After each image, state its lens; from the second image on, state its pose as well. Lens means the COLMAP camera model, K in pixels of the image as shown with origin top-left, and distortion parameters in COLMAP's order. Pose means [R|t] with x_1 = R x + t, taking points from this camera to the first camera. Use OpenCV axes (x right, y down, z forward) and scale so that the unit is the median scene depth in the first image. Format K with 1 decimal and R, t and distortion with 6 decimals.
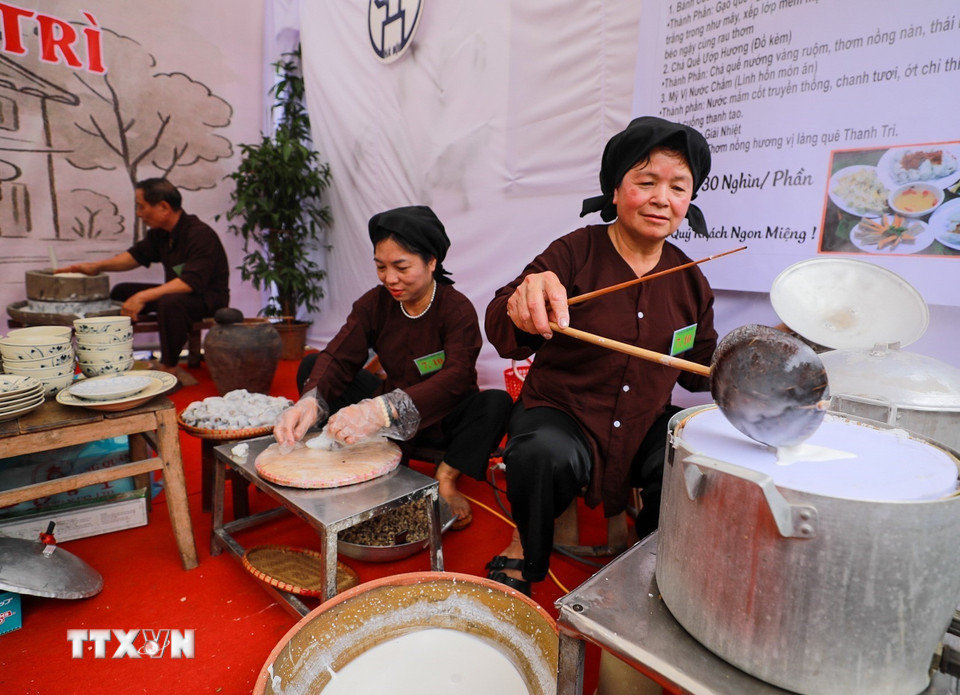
lens RADIAL K [[518.1, 0, 481.2], [0, 518.1, 373.2], [0, 0, 1]] dist [-0.040505, 0.023045]
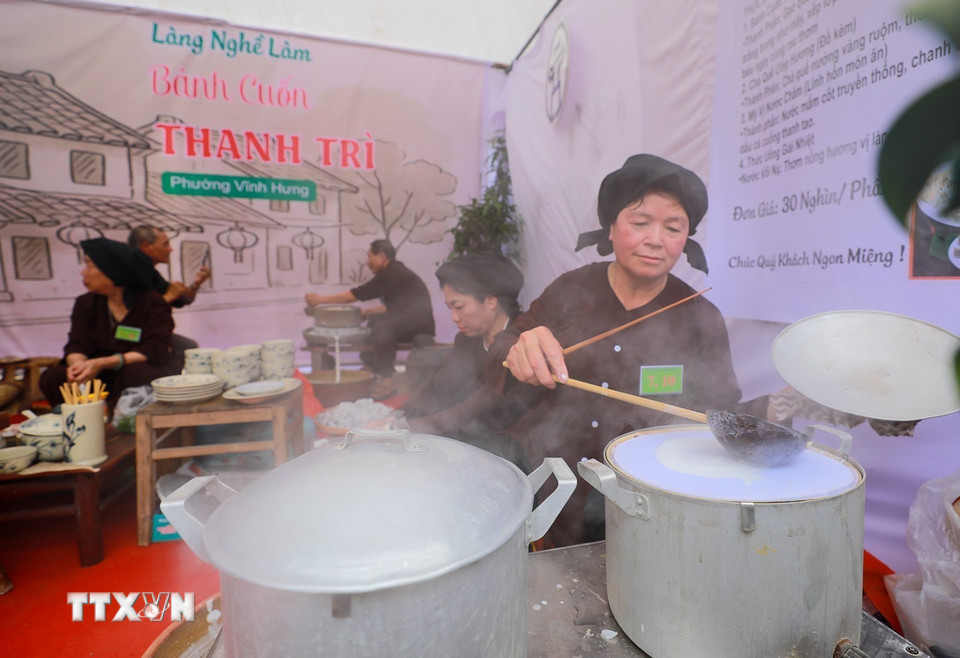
lens RADIAL K [[494.3, 0, 480.0], [0, 494.3, 329.0], [0, 0, 1]] dist [-0.024160, 0.027008]
pose [[0.863710, 0.014260, -0.503787, 0.402888], [-0.085138, 0.989362, -0.117958, -0.020369], [0.496746, 0.144773, 0.855736, 0.065655]]
